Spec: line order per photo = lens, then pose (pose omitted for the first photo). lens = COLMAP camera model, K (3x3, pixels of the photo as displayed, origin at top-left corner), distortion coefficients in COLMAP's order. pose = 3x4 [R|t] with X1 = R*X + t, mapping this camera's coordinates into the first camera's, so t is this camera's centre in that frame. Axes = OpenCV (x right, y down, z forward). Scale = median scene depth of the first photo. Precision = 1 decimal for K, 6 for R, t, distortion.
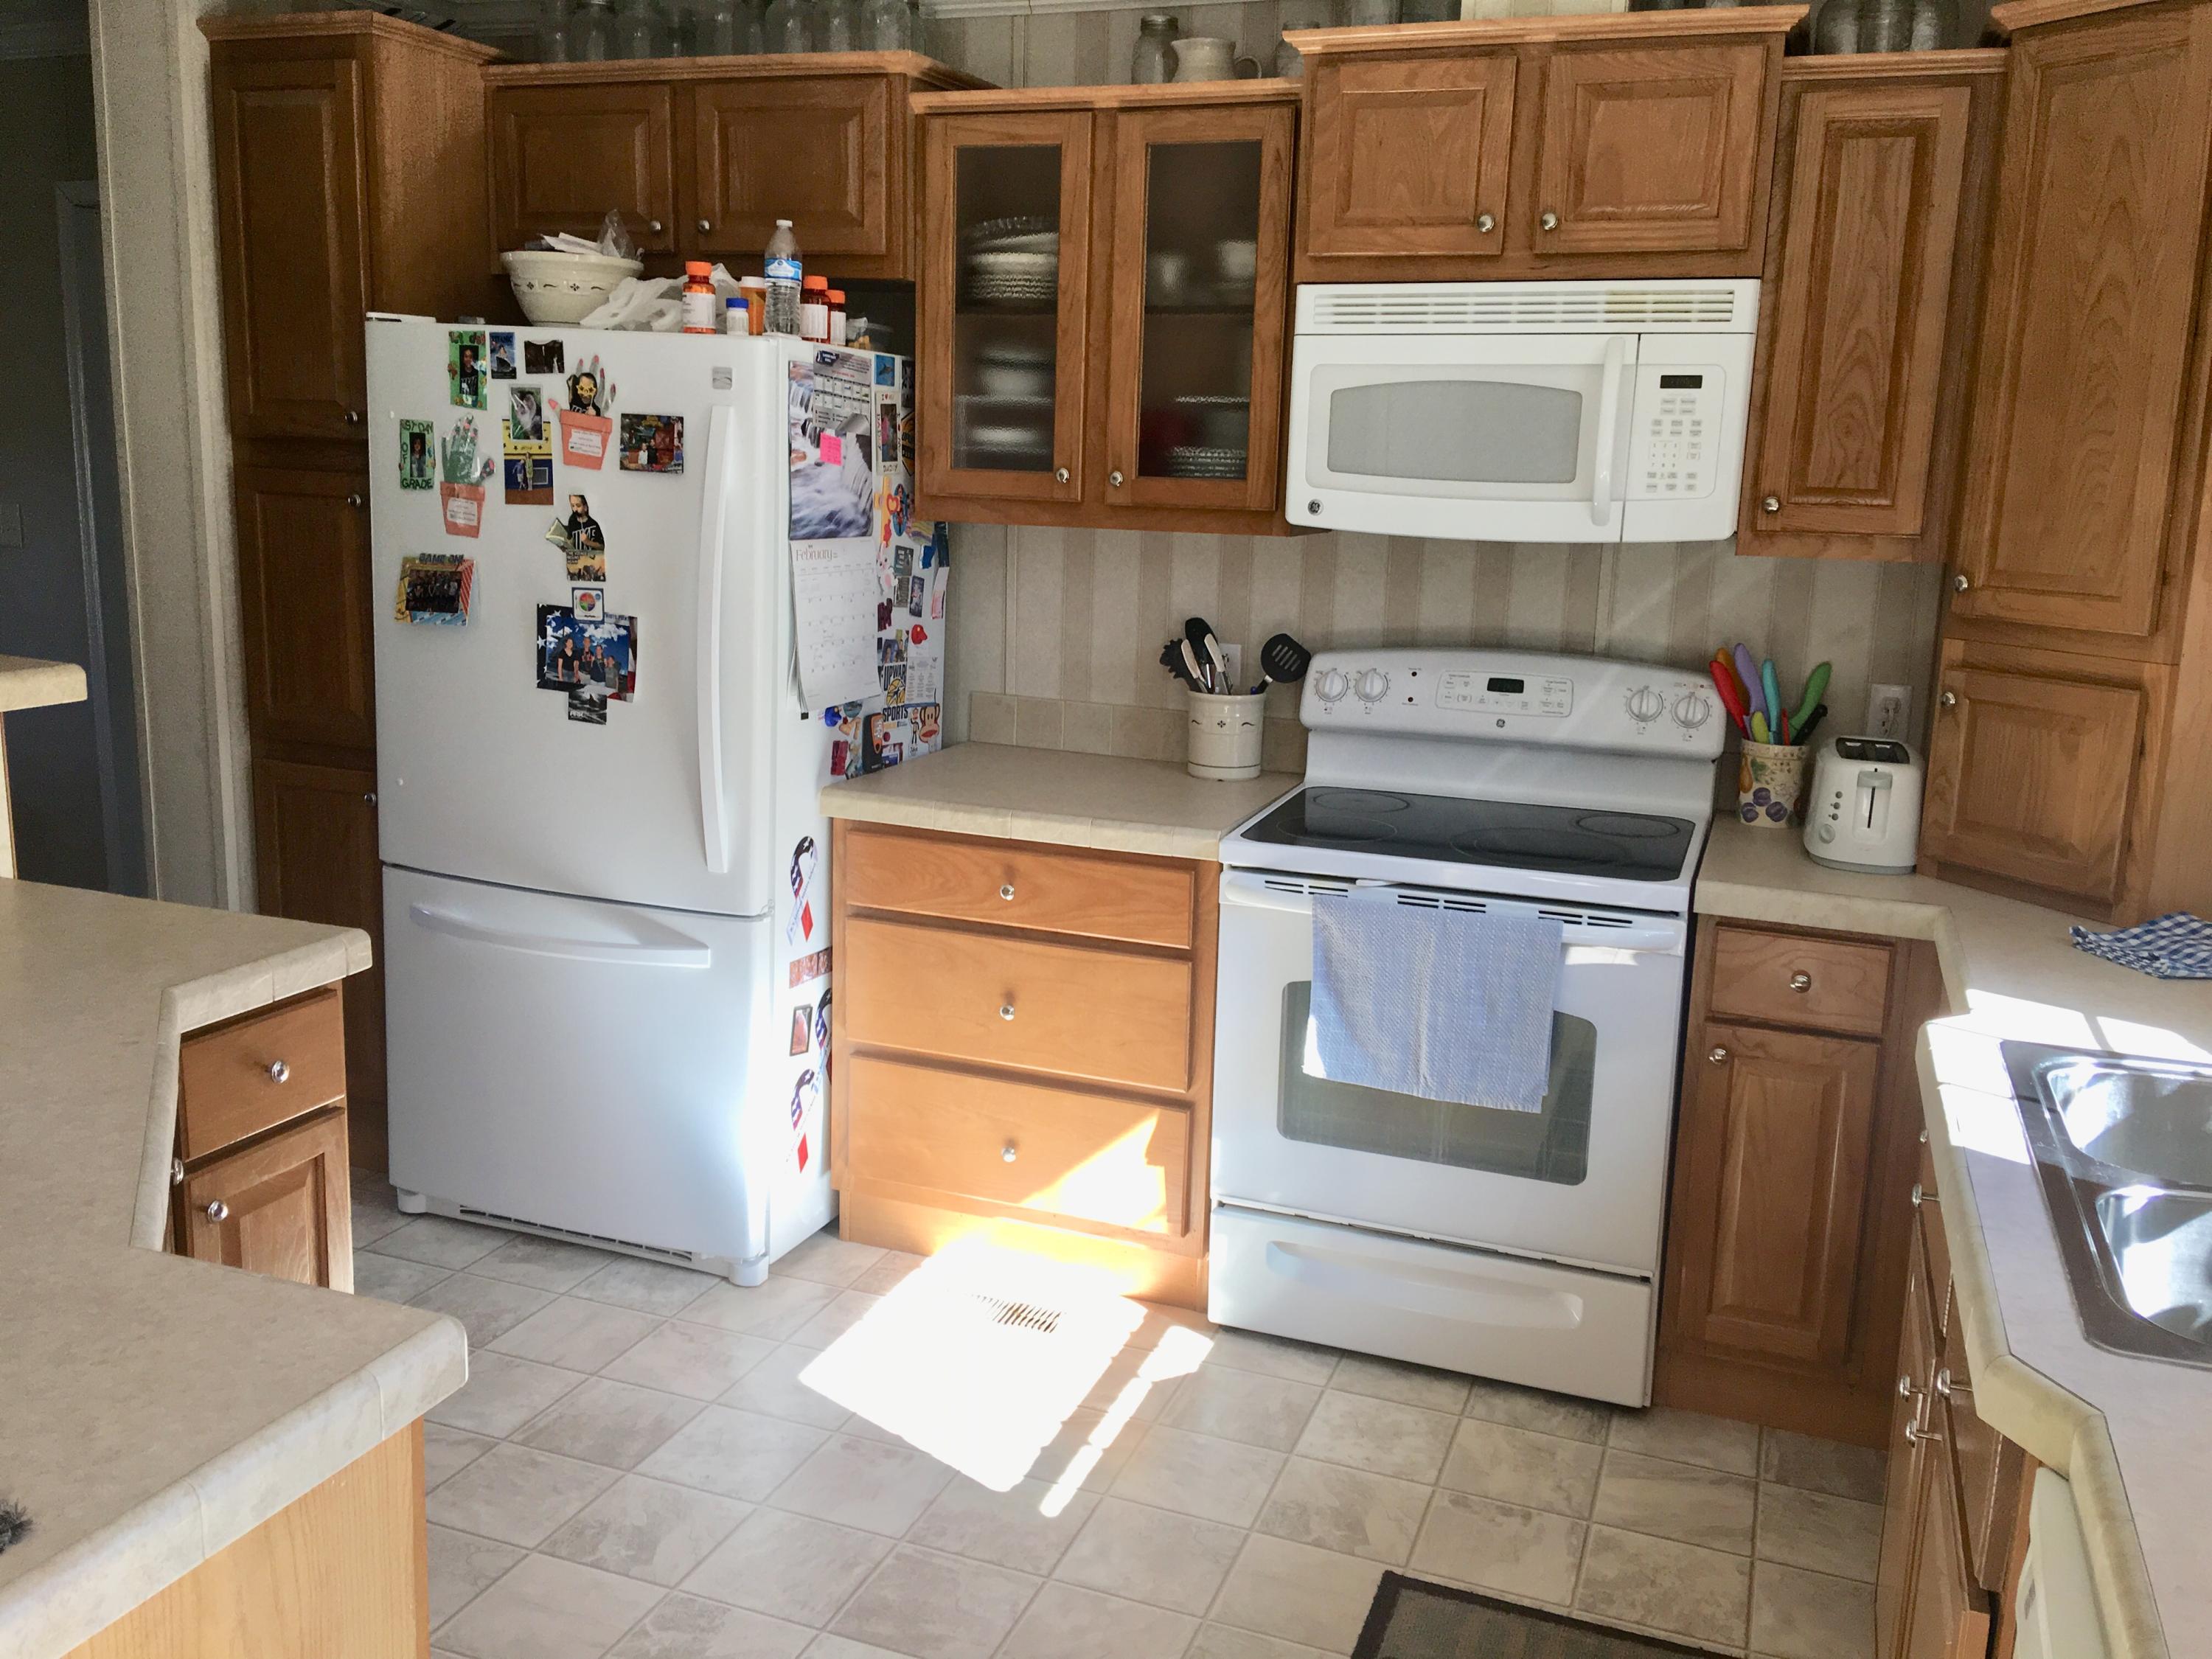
lens RADIAL K [[1854.9, 0, 1095.8], [0, 1854.9, 824.9], [0, 0, 1]] dist [0.122303, -0.185169]
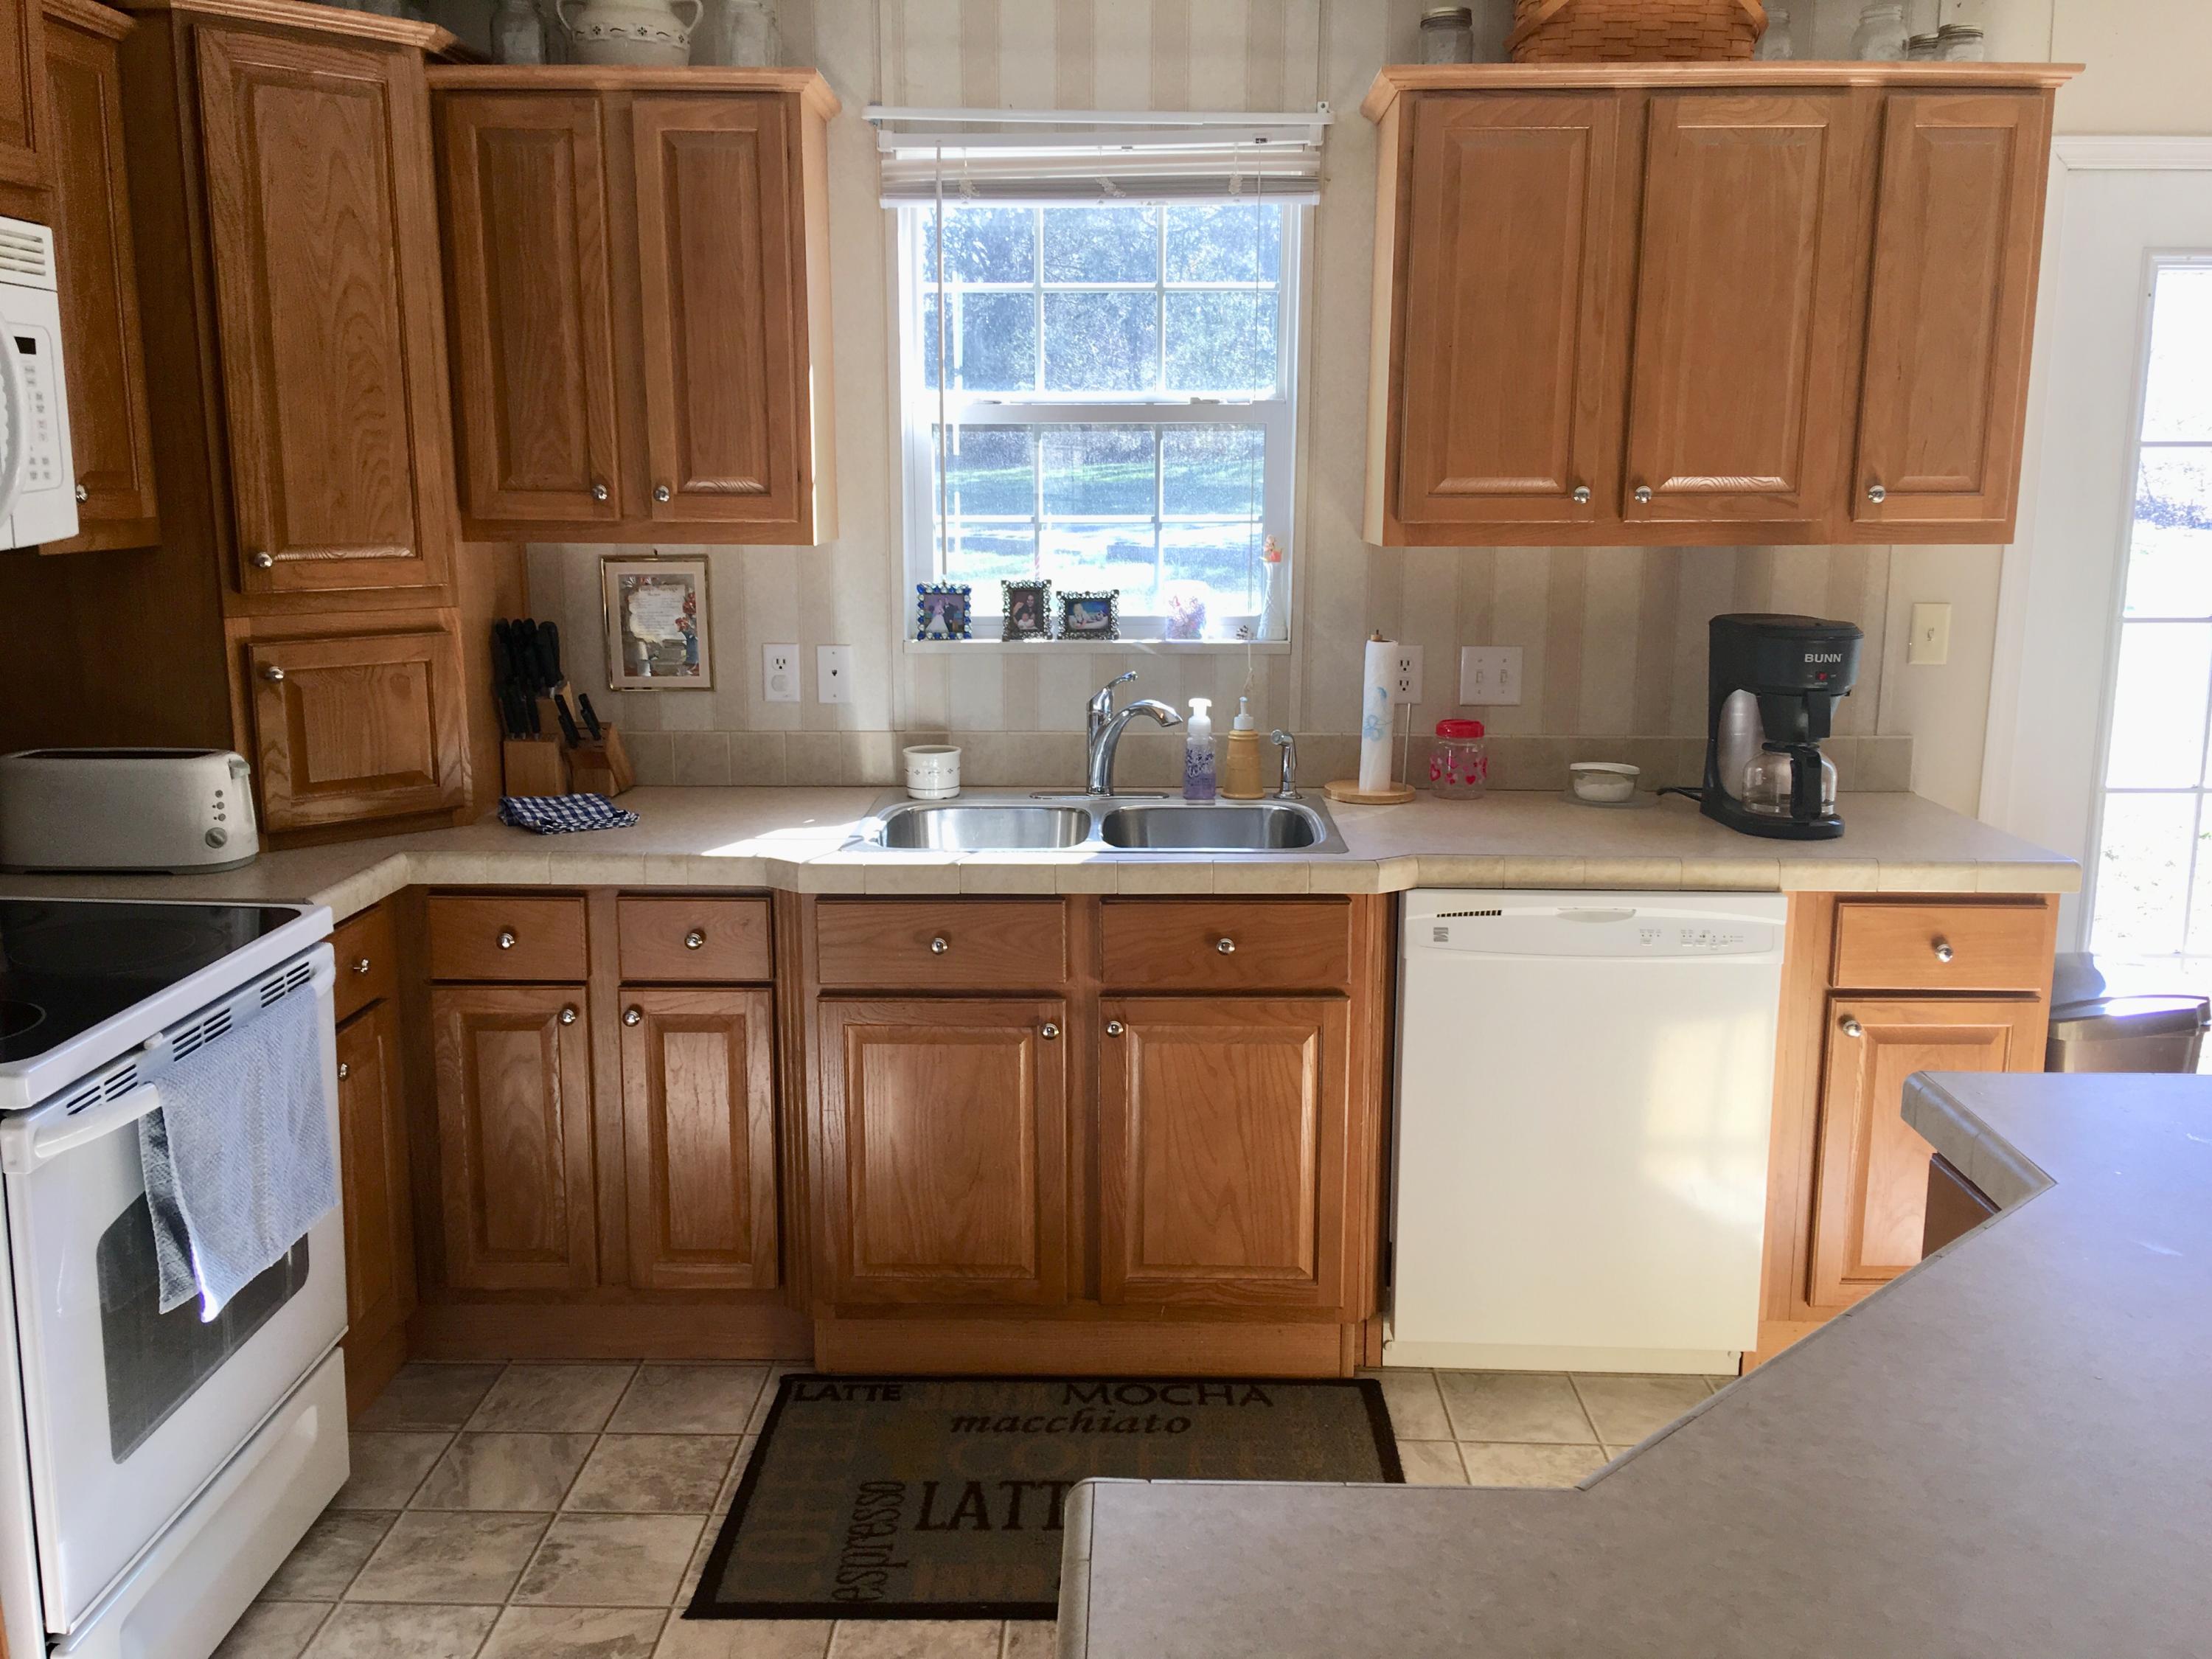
lens RADIAL K [[1854.9, 0, 1101.1], [0, 1854.9, 821.2], [0, 0, 1]] dist [0.122303, -0.185169]
pose [[-0.331891, -0.204726, 0.920834, -0.591821], [0.175319, 0.945771, 0.273459, -0.173559], [-0.926883, 0.252198, -0.278000, 0.803283]]
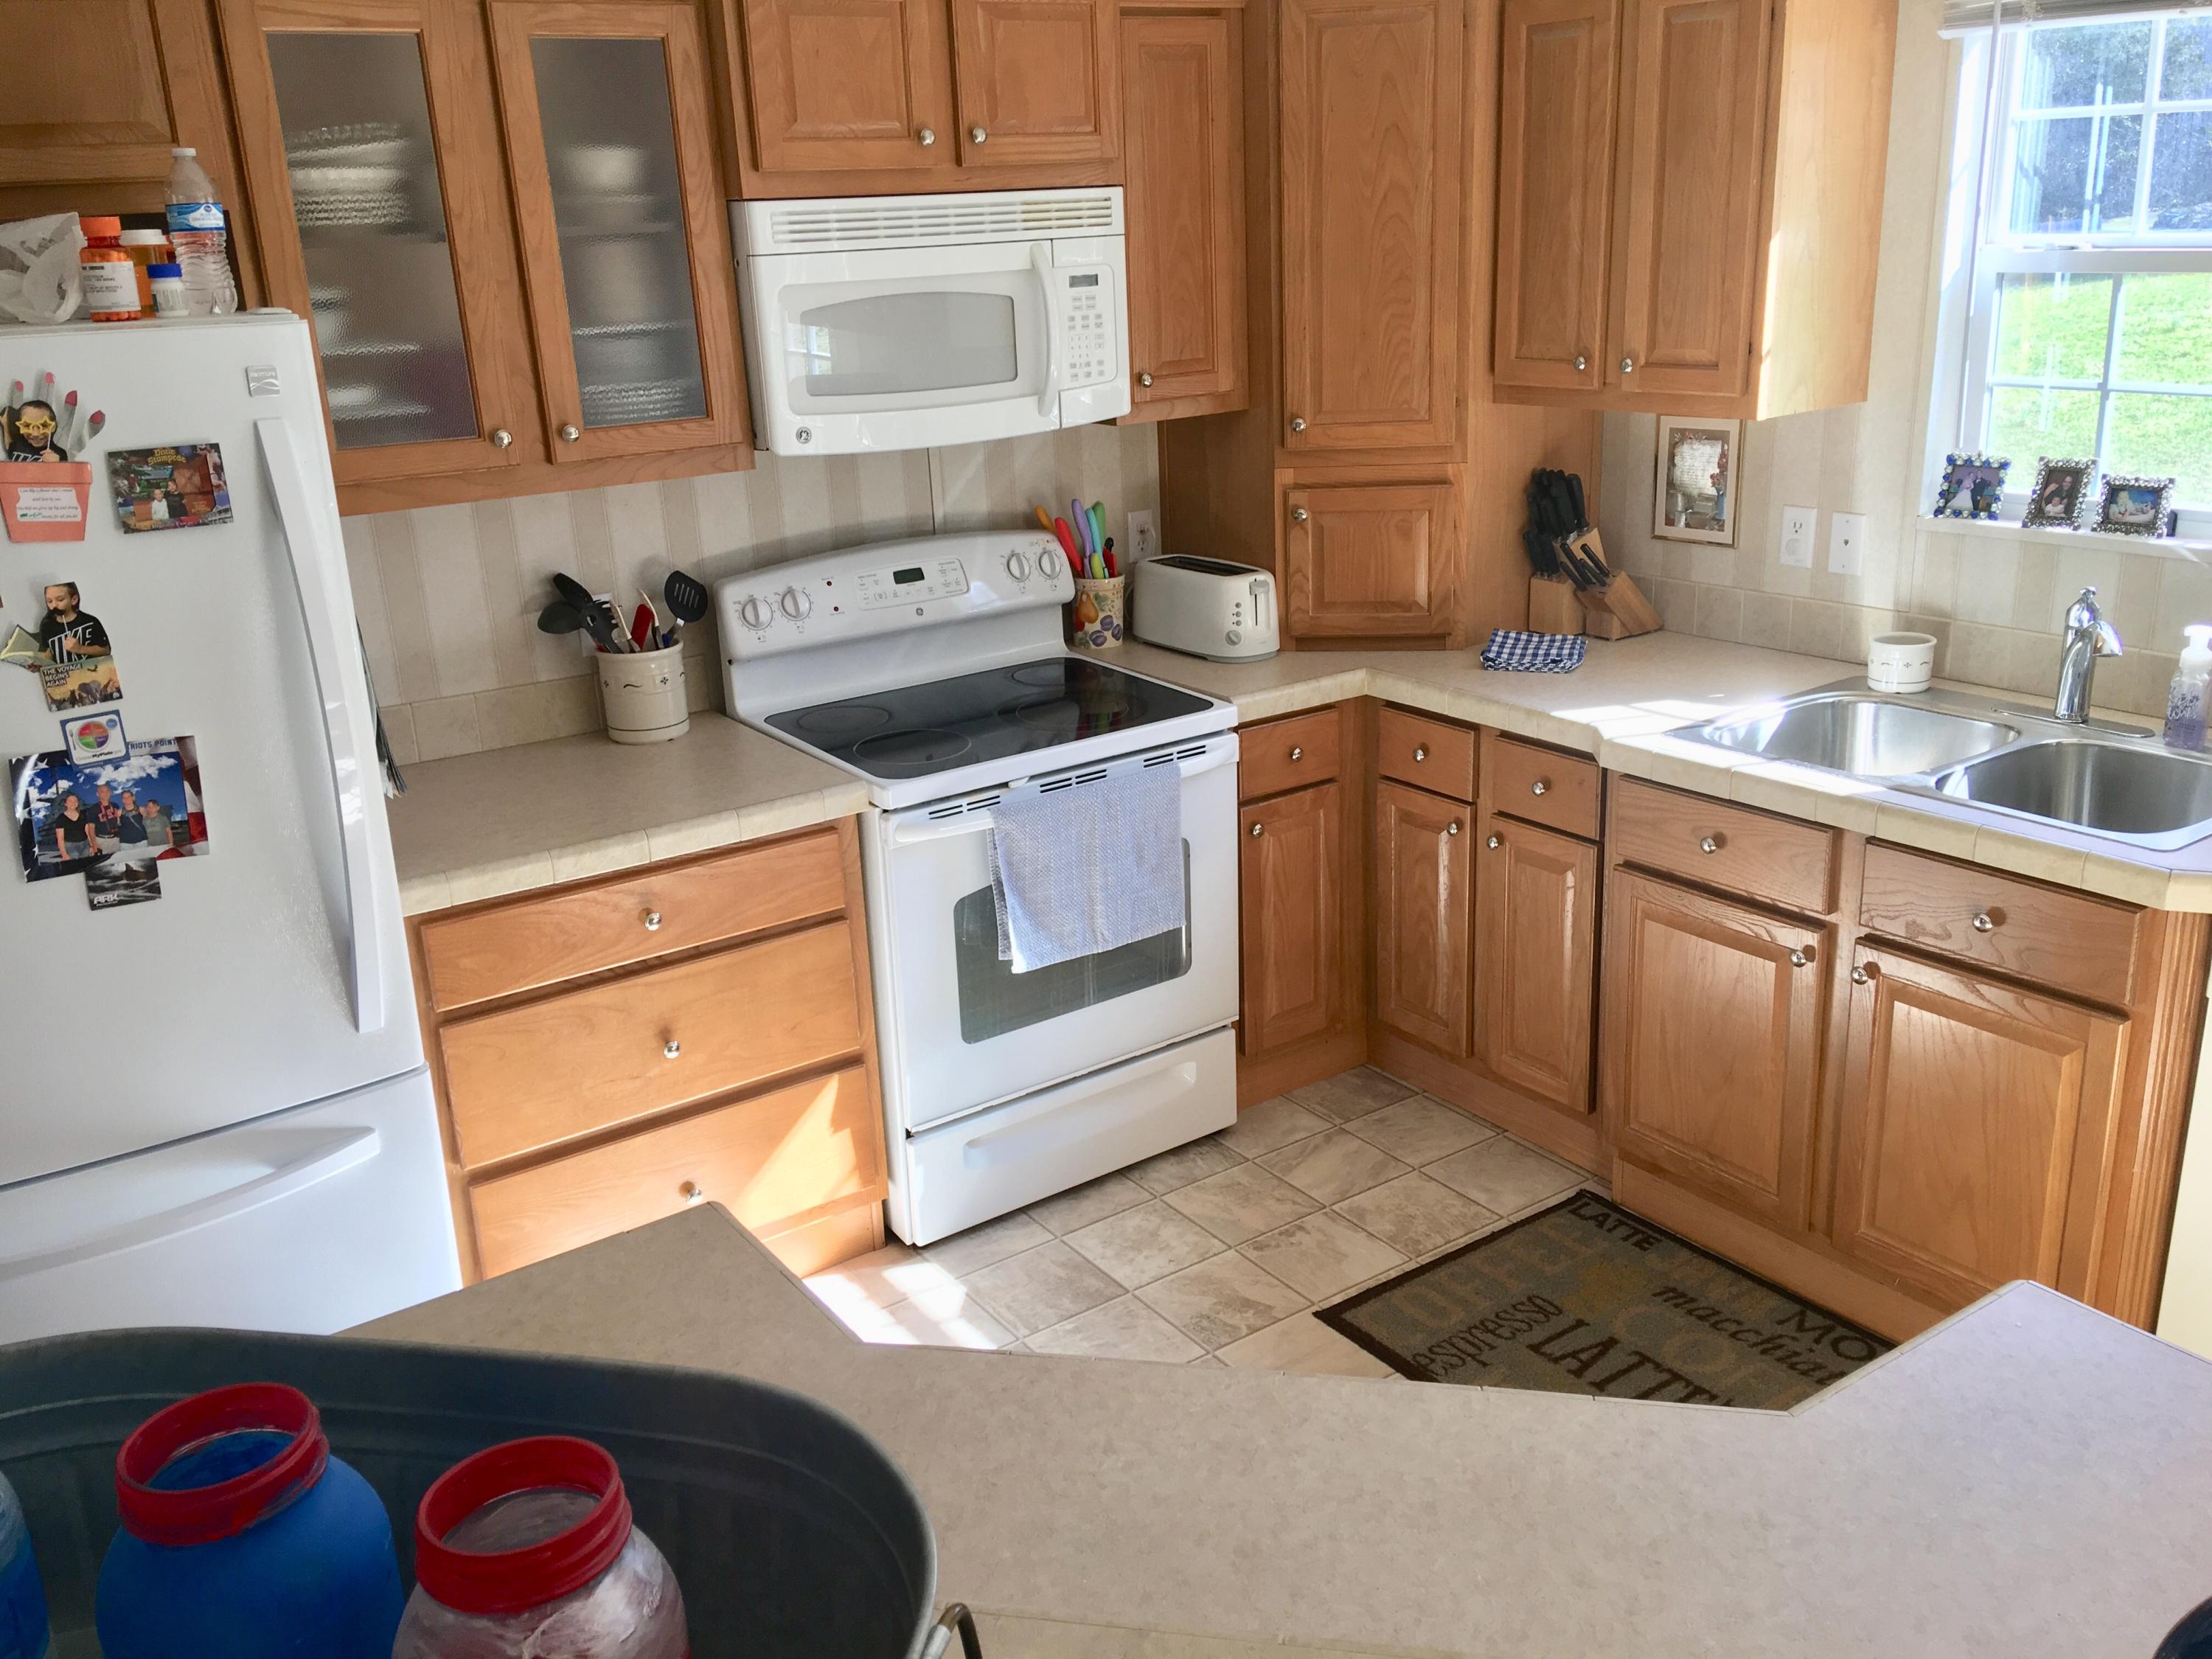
lens RADIAL K [[1854.9, 0, 1097.9], [0, 1854.9, 817.8], [0, 0, 1]] dist [0.122303, -0.185169]
pose [[0.566667, -0.308662, 0.763948, -0.612348], [0.224034, 0.949969, 0.217641, -0.162129], [-0.792905, 0.047820, 0.607467, 0.305343]]
